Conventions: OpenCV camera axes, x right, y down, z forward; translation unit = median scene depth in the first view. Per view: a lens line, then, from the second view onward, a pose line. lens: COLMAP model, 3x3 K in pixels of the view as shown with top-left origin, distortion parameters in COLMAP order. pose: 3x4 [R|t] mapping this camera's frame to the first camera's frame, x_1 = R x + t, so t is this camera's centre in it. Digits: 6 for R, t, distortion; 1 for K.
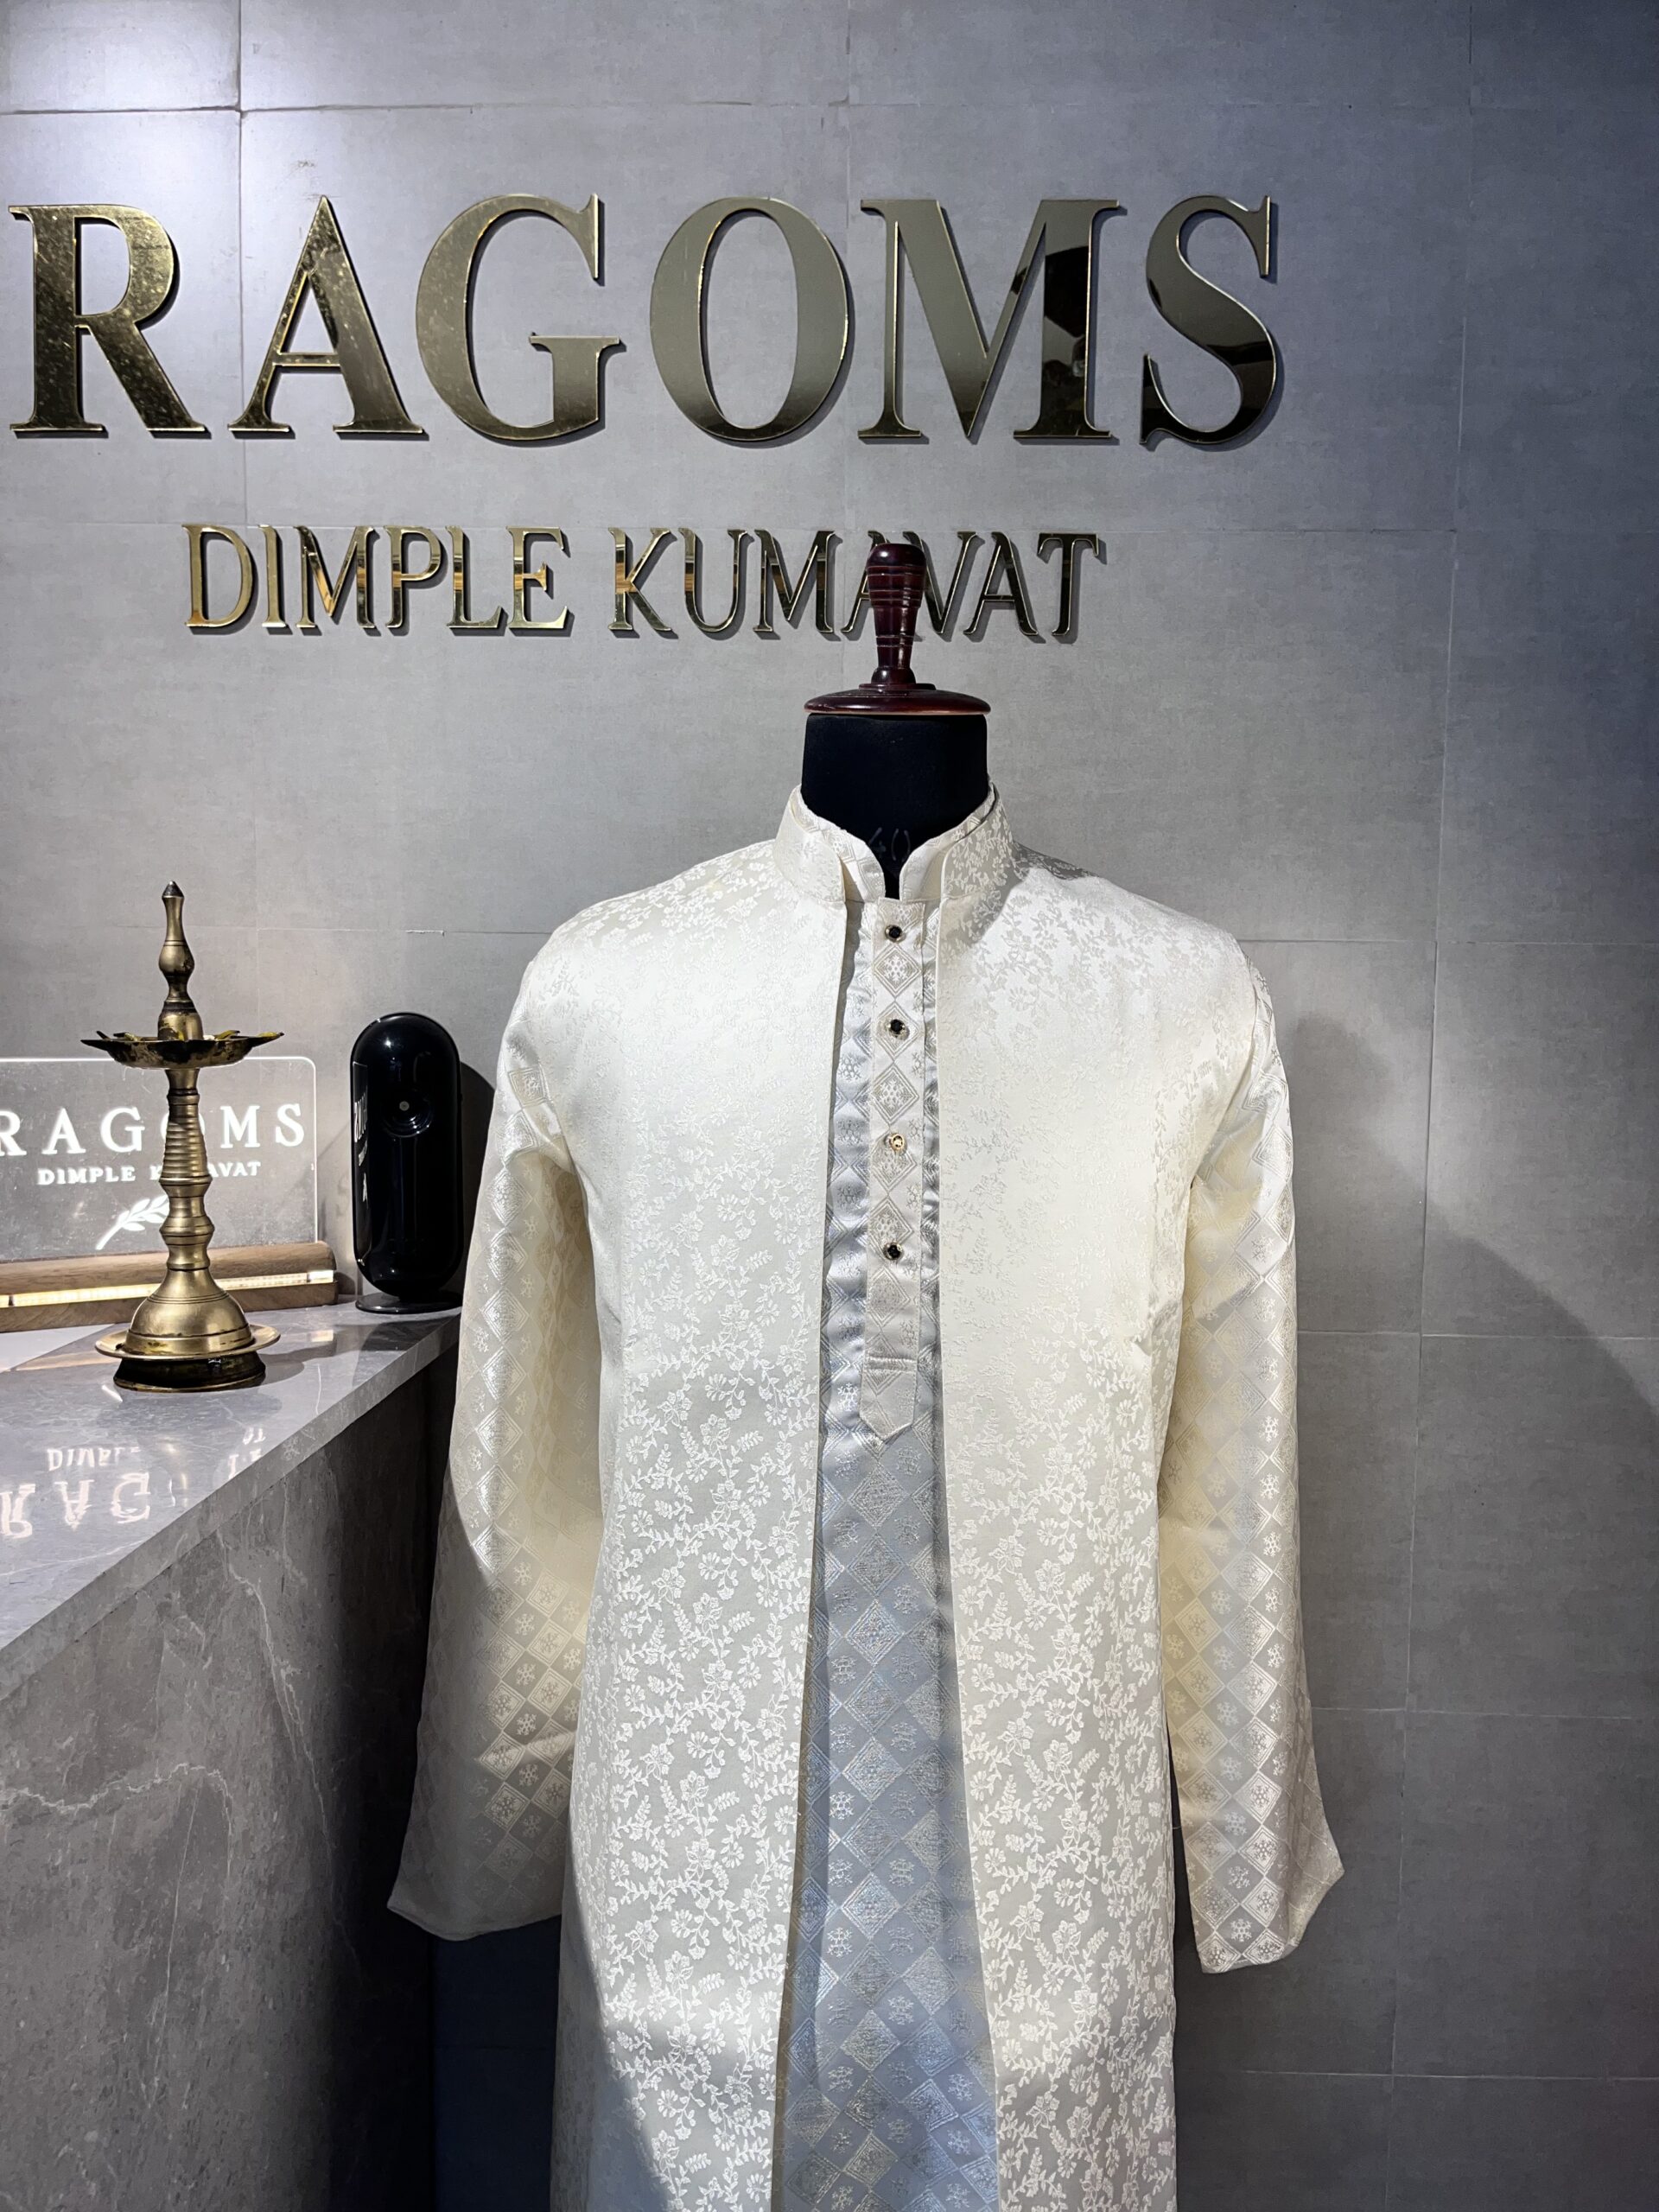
lens RADIAL K [[1655.9, 0, 839.9], [0, 1655.9, 1130.9], [0, 0, 1]] dist [0.032917, -0.041291]
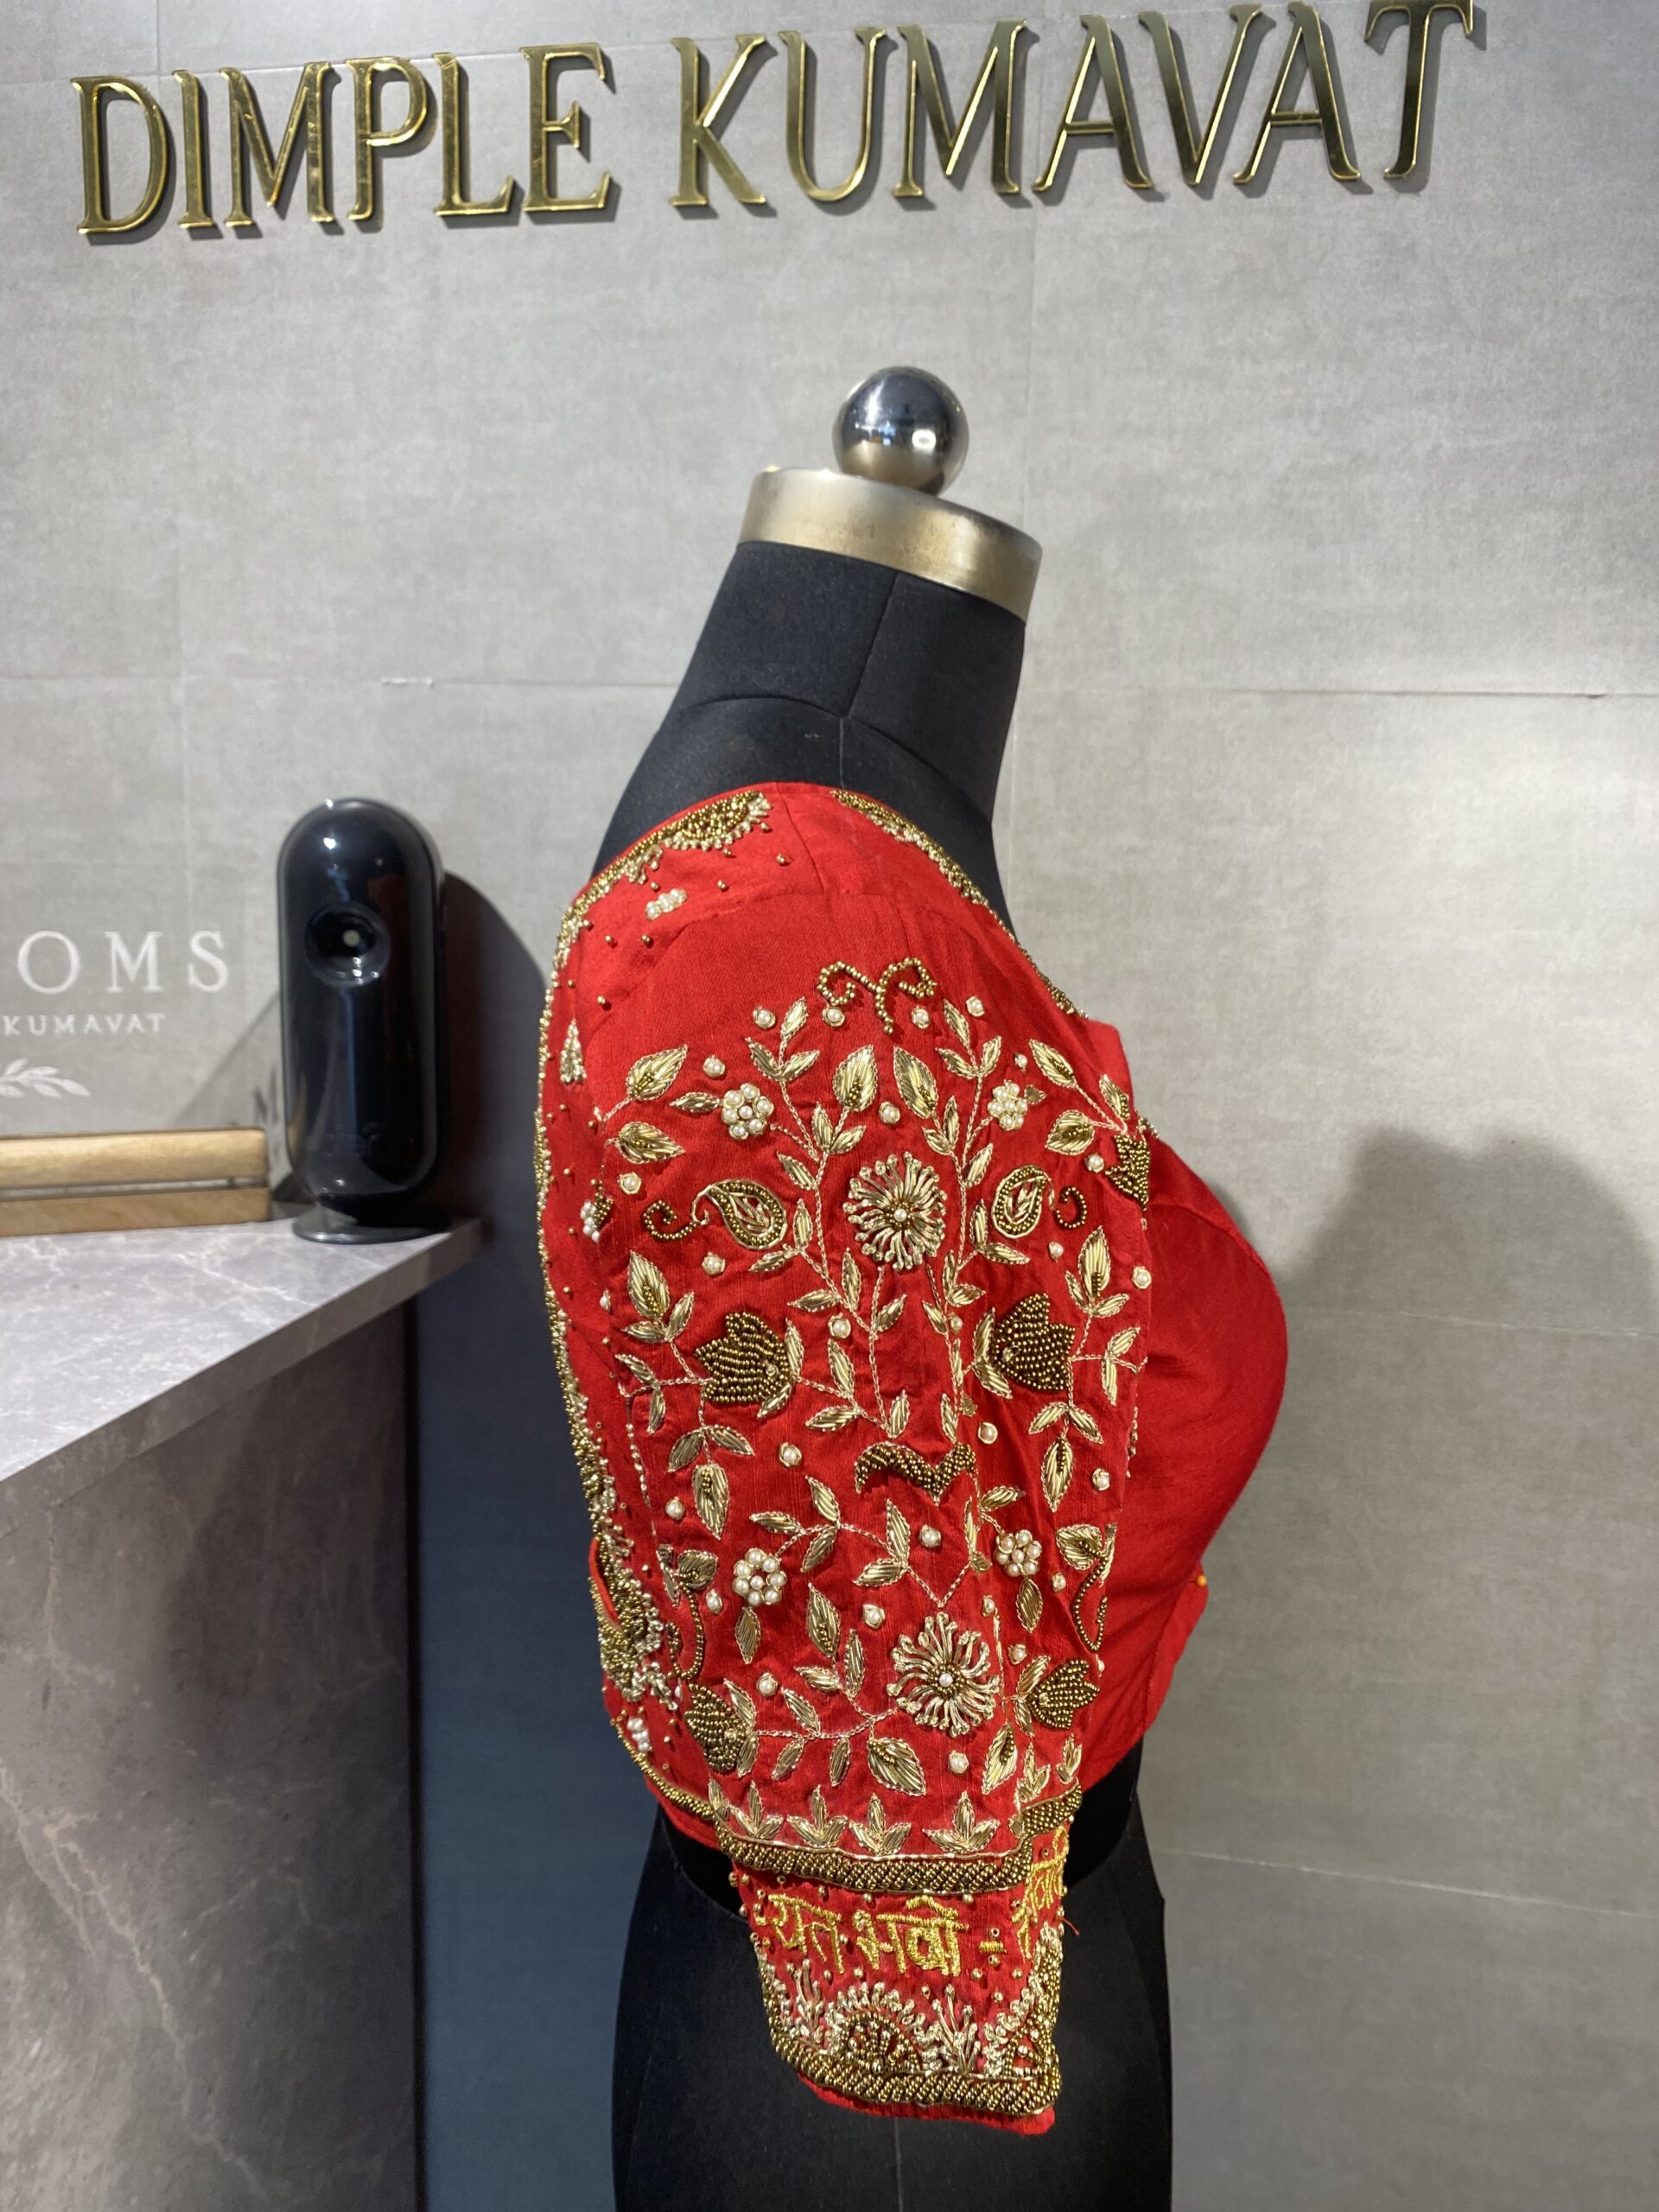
lens RADIAL K [[1675.1, 0, 841.1], [0, 1675.1, 1076.5], [0, 0, 1]] dist [-0.007852, 0.010084]
pose [[0.986450, 0.038188, -0.159555, 0.042795], [-0.028048, 0.997469, 0.065330, -0.008838], [0.161646, -0.059969, 0.985025, 0.353179]]
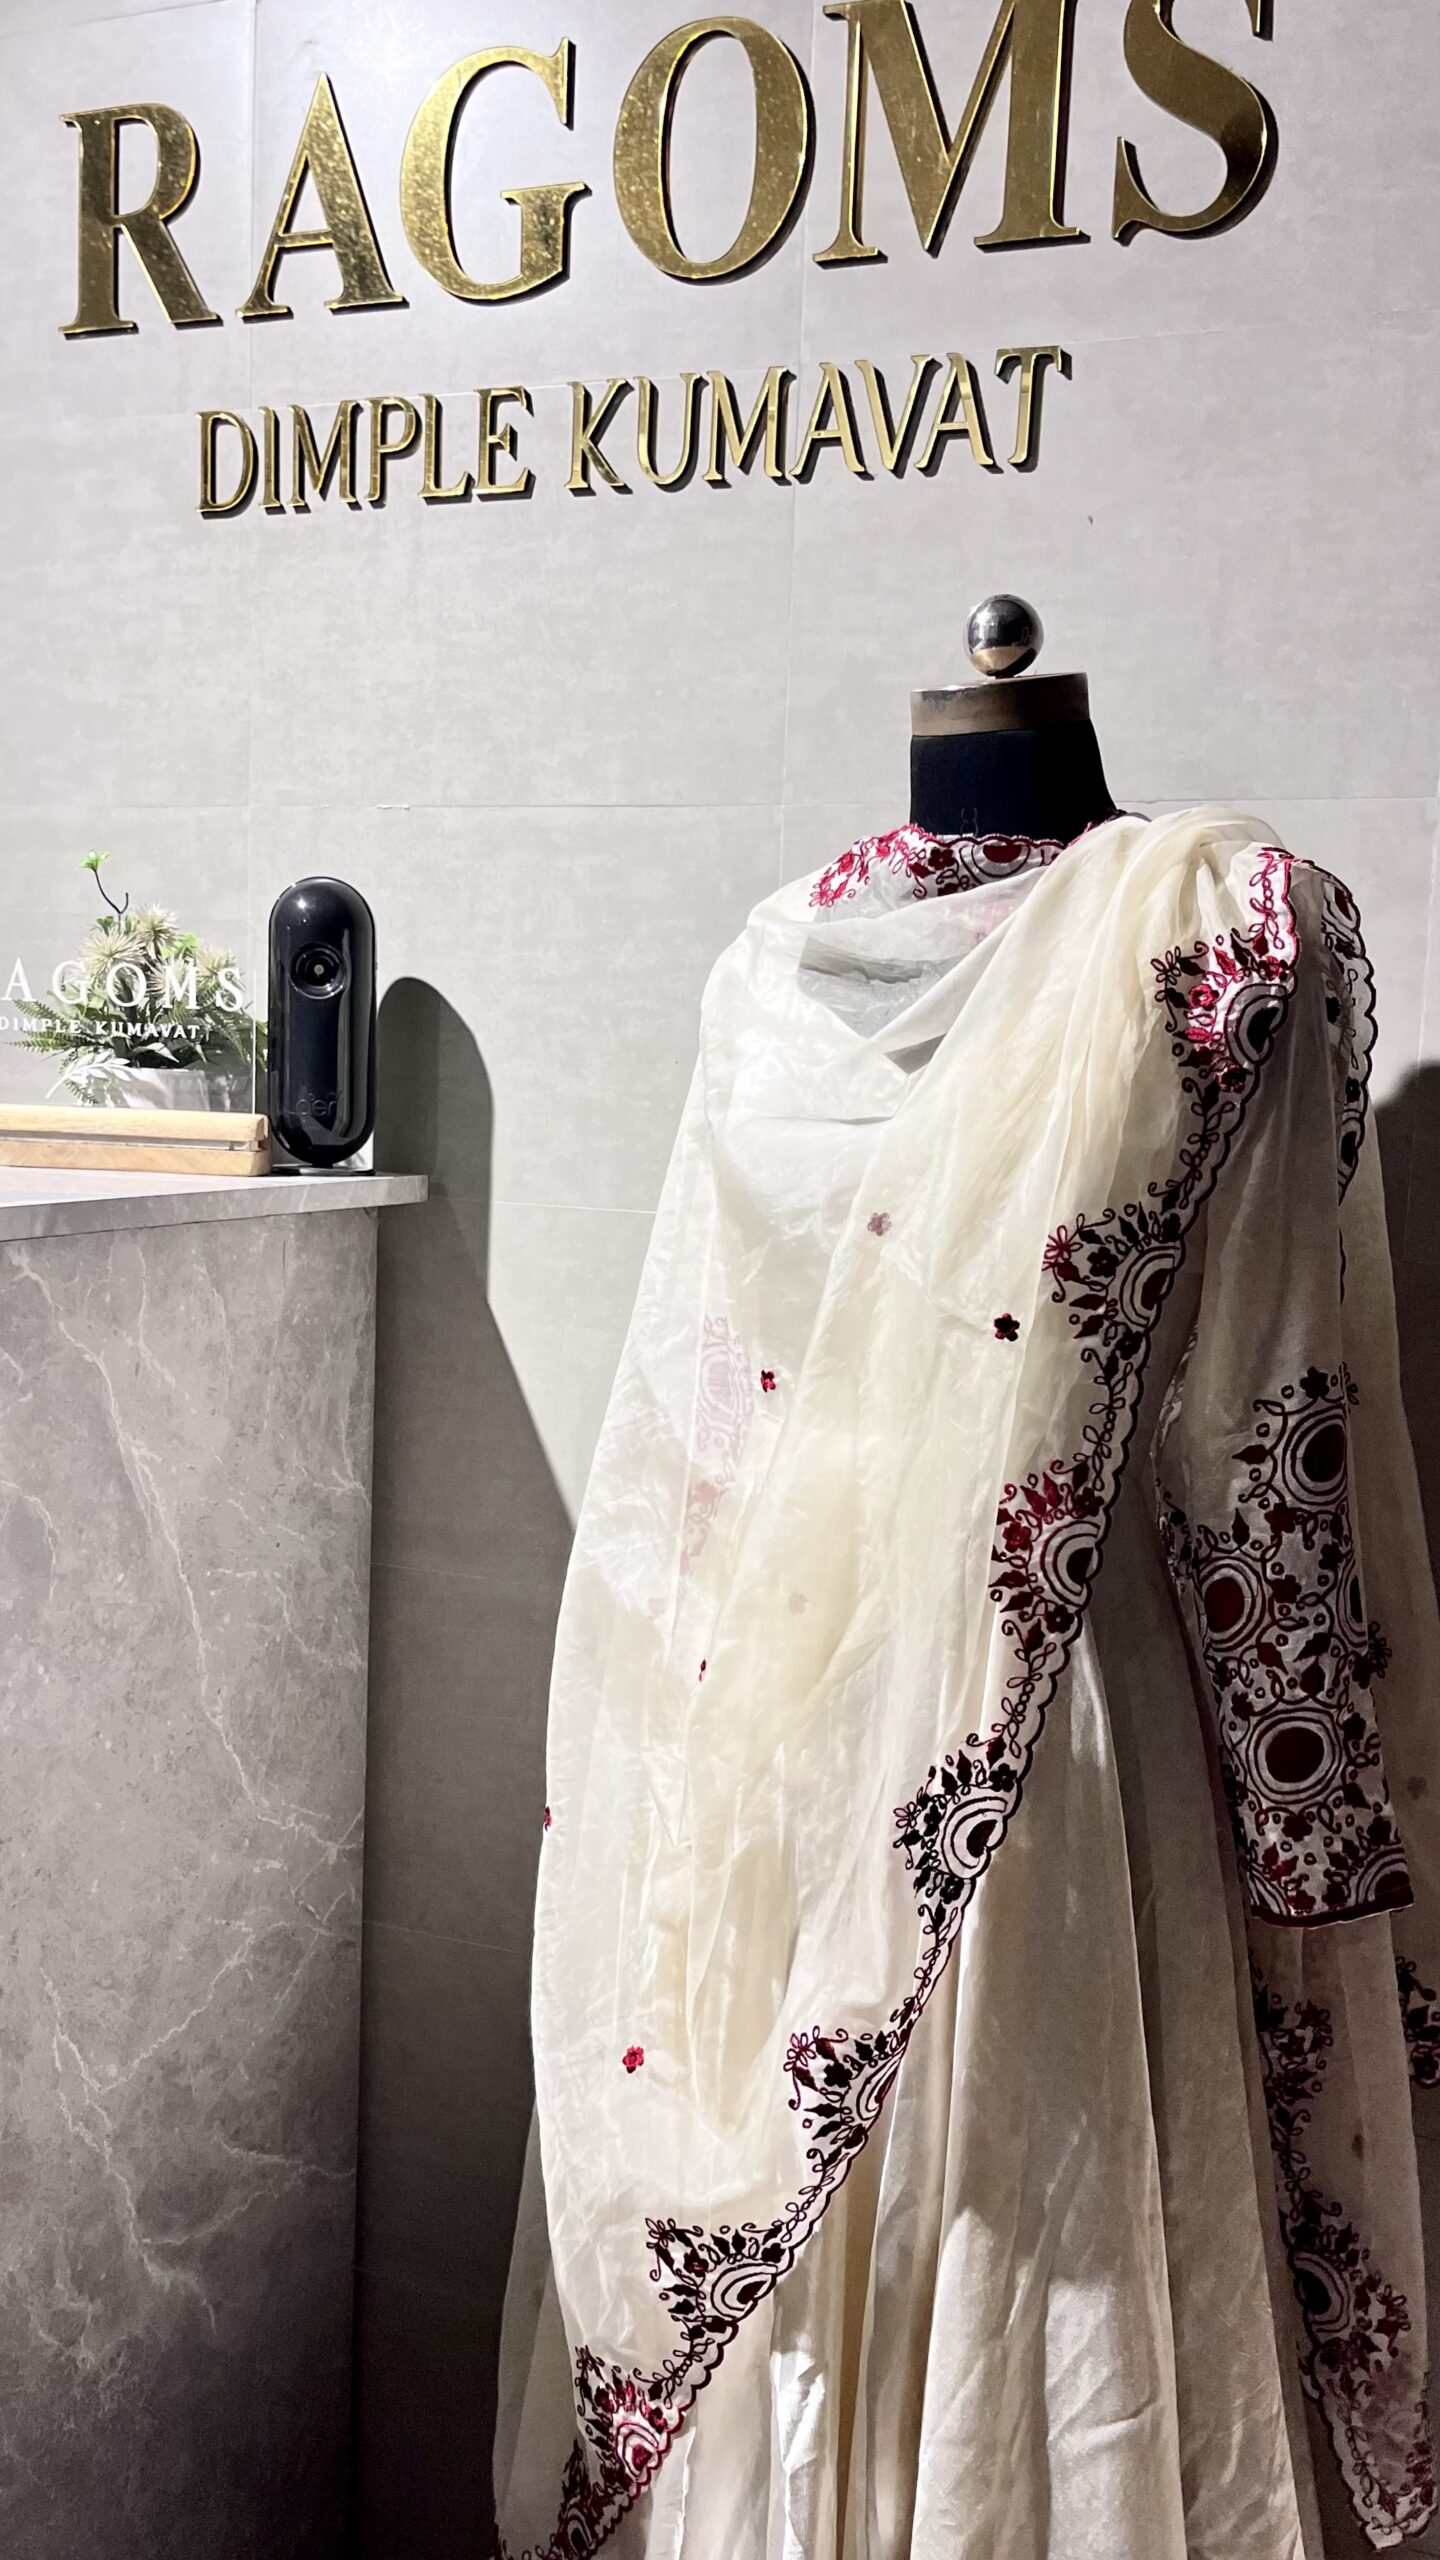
lens RADIAL K [[2111.8, 0, 735.2], [0, 2111.8, 1304.2], [0, 0, 1]] dist [0.009350, 0.007726]
pose [[0.944947, 0.062135, -0.321271, 0.385880], [-0.053874, 0.997950, 0.034549, 0.128598], [0.322759, -0.015339, 0.946357, -0.151079]]
